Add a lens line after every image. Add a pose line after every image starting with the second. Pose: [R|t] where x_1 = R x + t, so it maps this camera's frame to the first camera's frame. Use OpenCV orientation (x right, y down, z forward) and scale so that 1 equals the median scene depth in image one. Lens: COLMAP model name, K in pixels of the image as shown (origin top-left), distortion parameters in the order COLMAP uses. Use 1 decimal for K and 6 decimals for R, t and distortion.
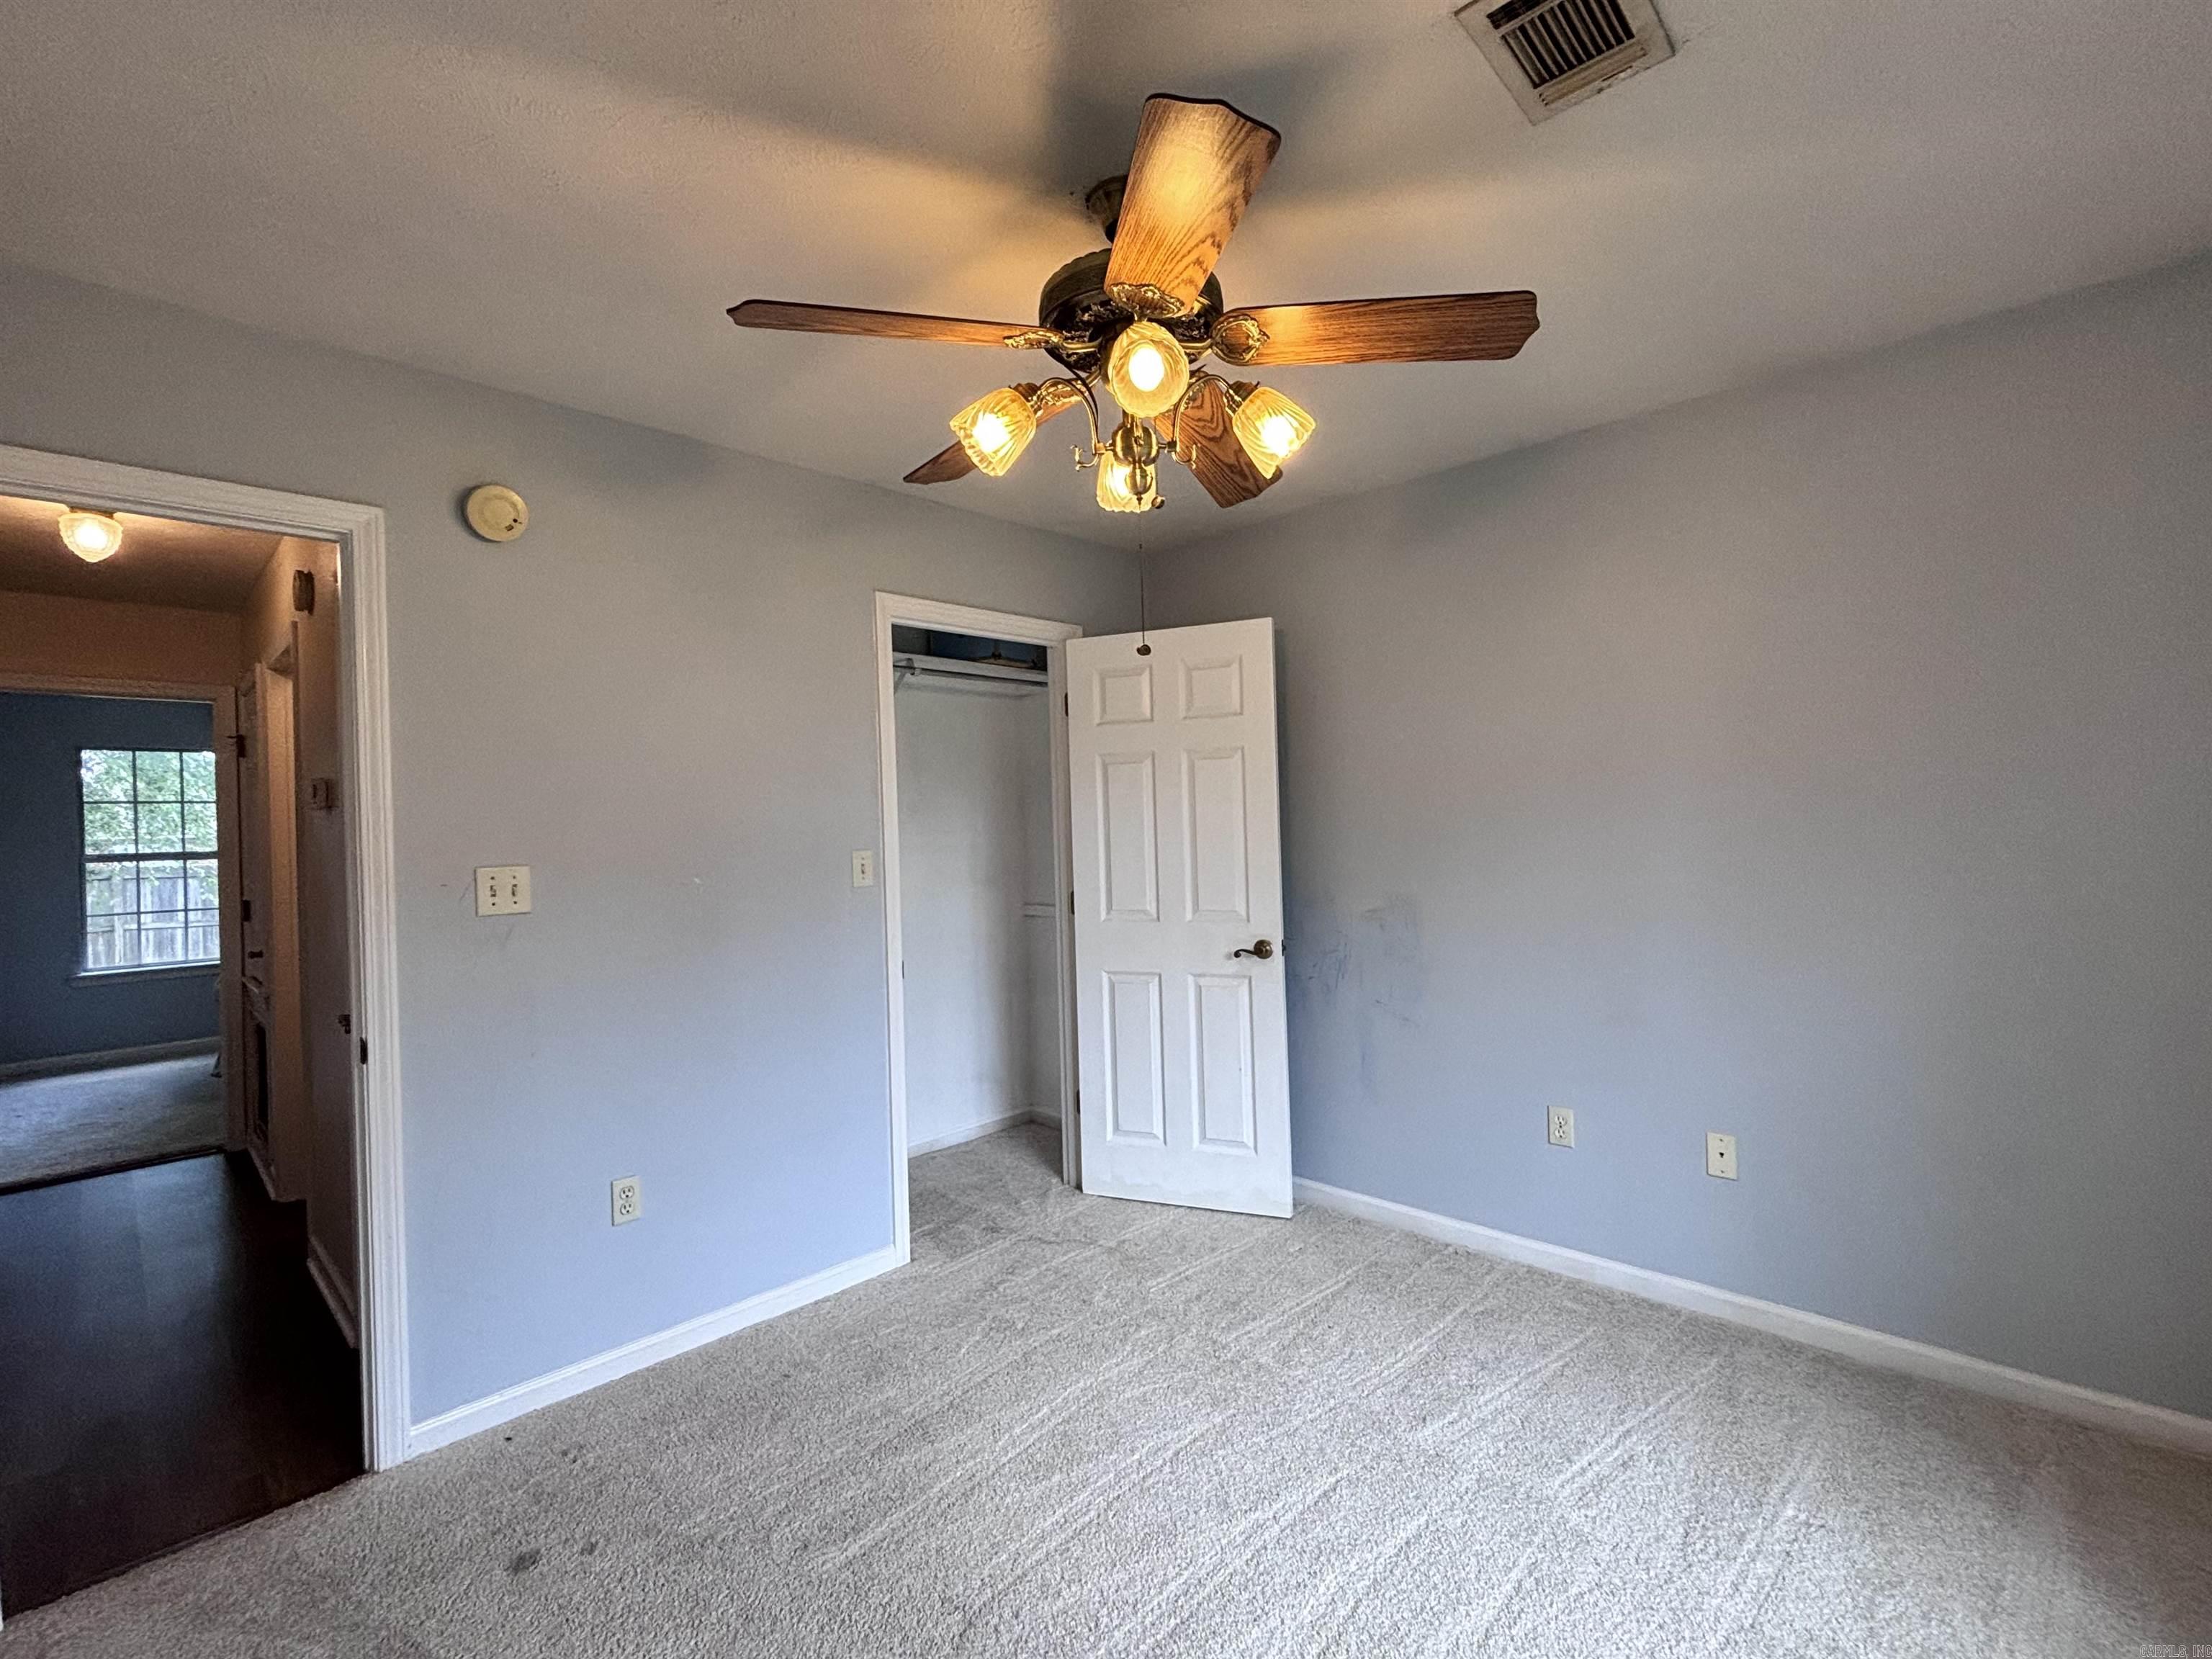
lens RADIAL K [[983.7, 0, 1106.5], [0, 983.7, 820.2], [0, 0, 1]] dist [0.000300, 0.000317]
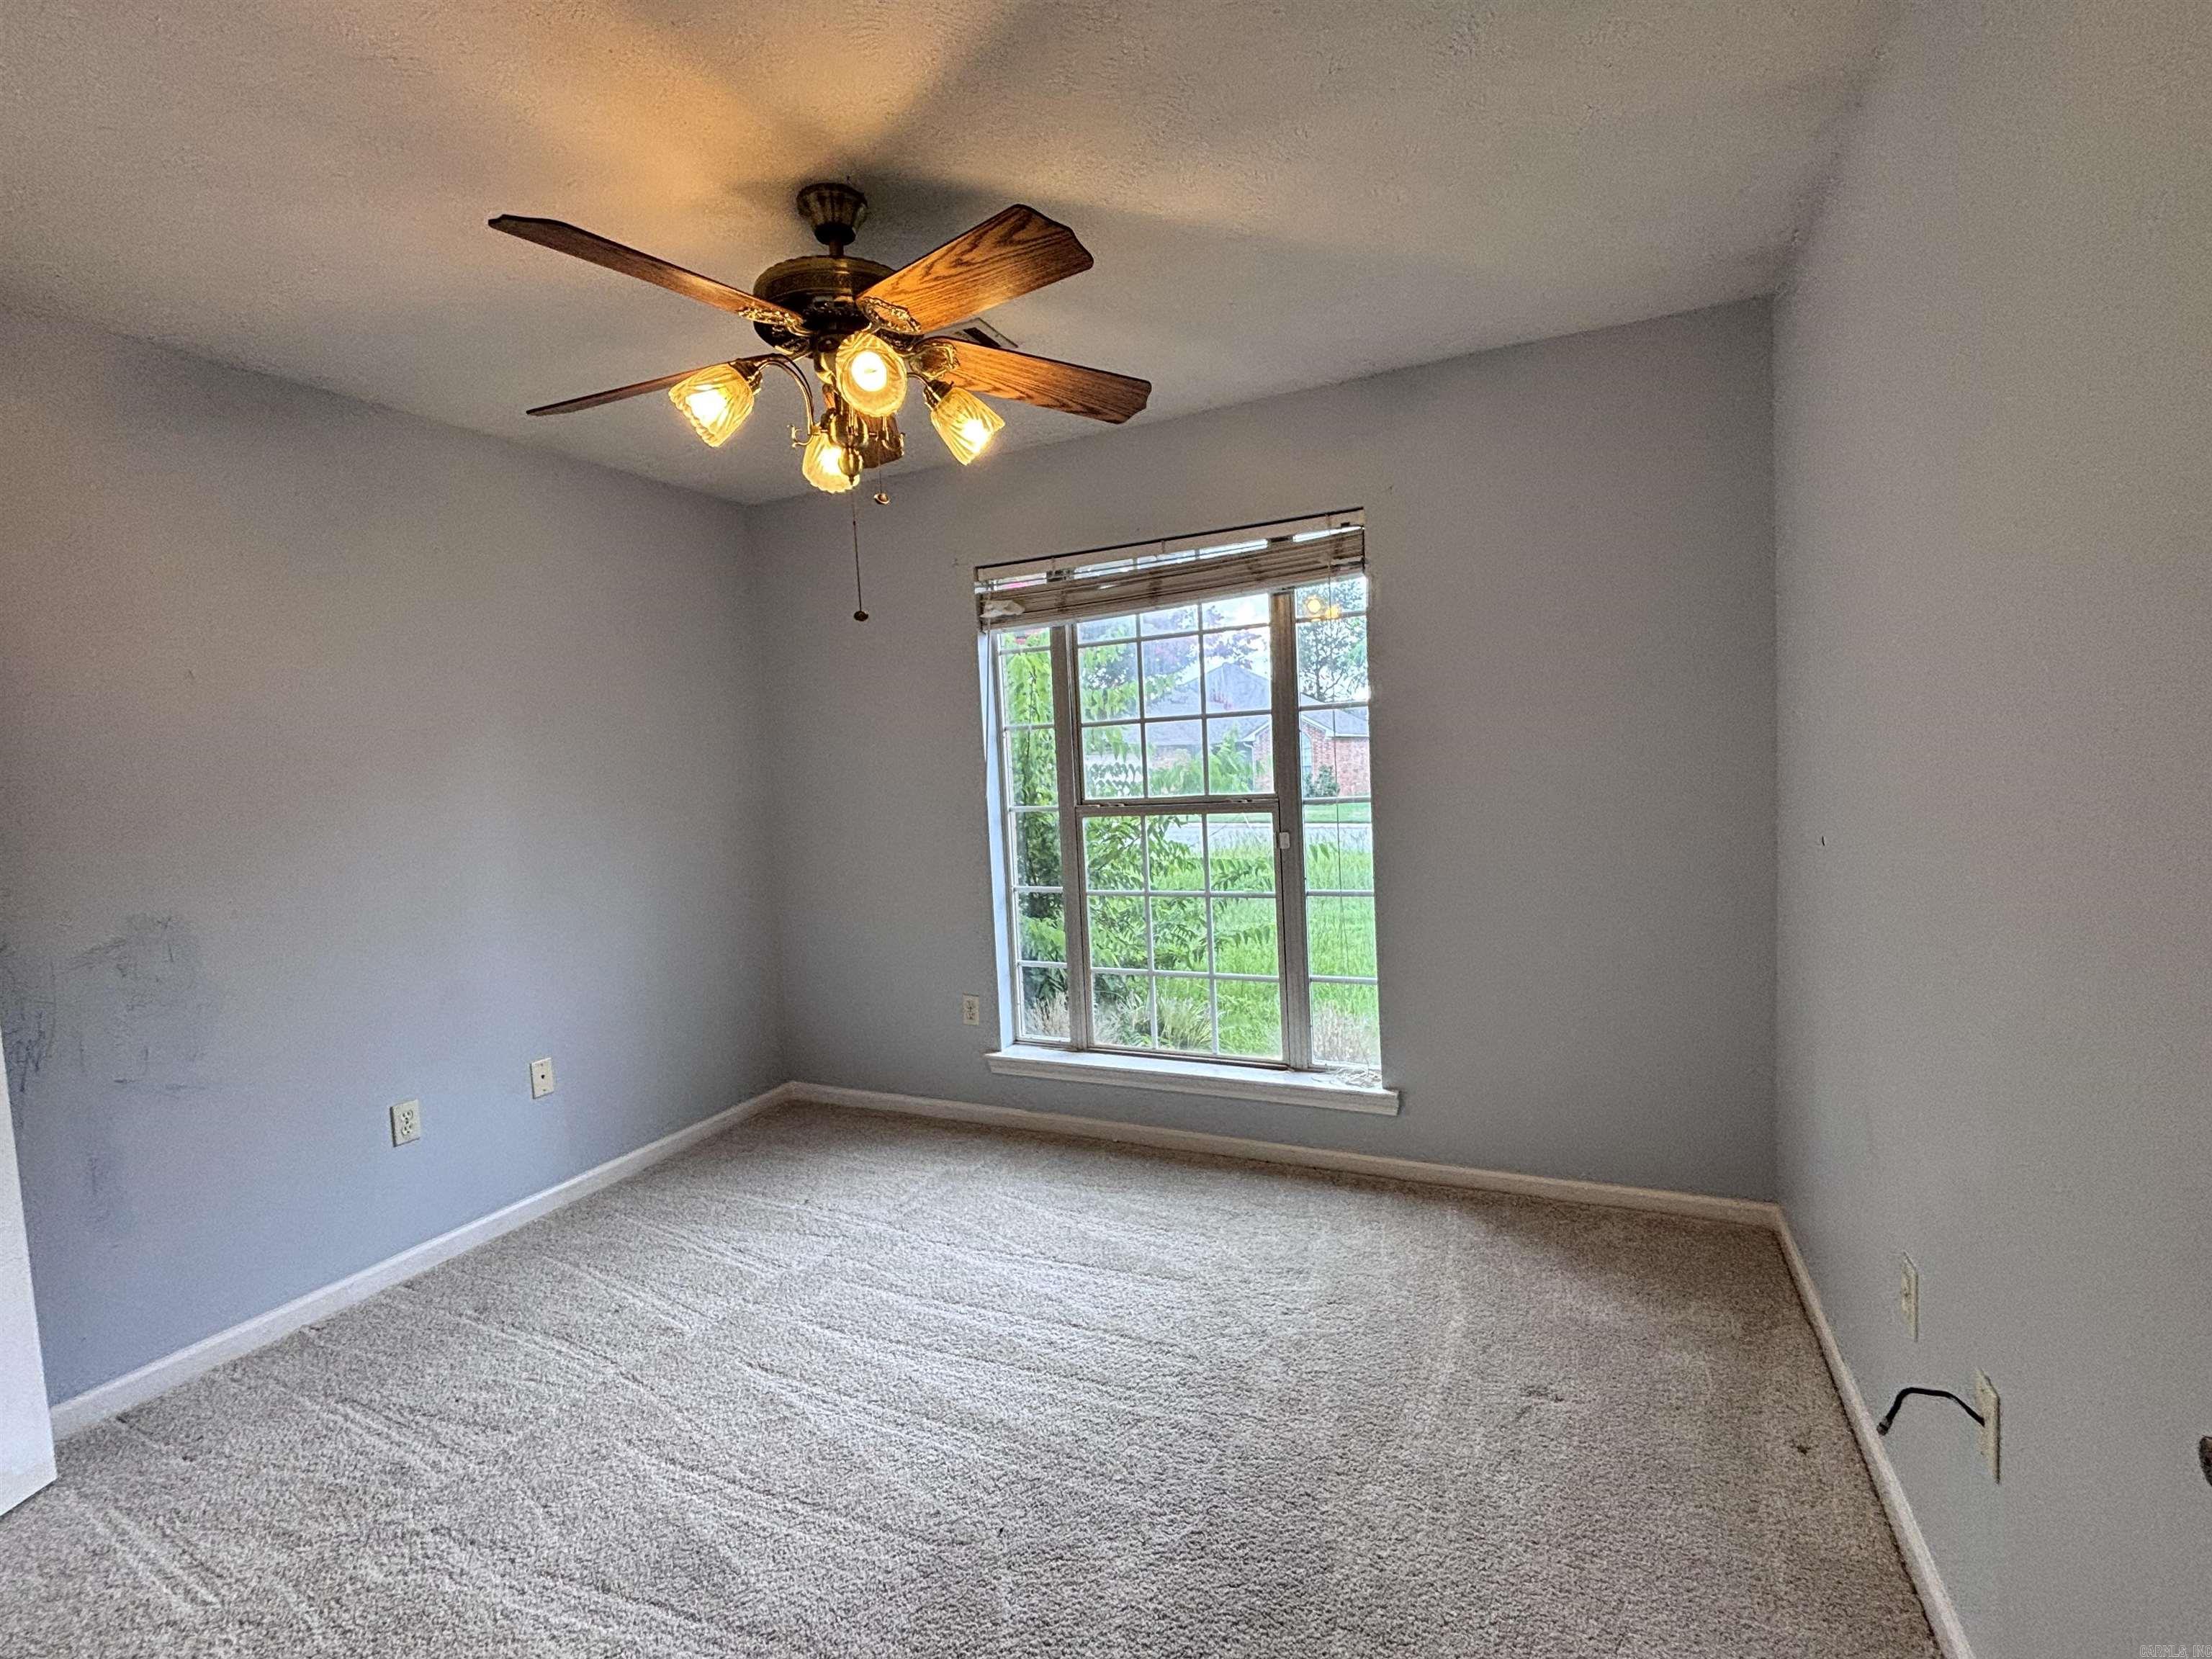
lens RADIAL K [[983.7, 0, 1106.5], [0, 983.7, 820.2], [0, 0, 1]] dist [0.000300, 0.000317]
pose [[-0.311658, -0.022235, 0.949934, -0.808060], [0.049618, 0.997981, 0.039639, 0.016376], [-0.948898, 0.059488, -0.309926, 0.781164]]
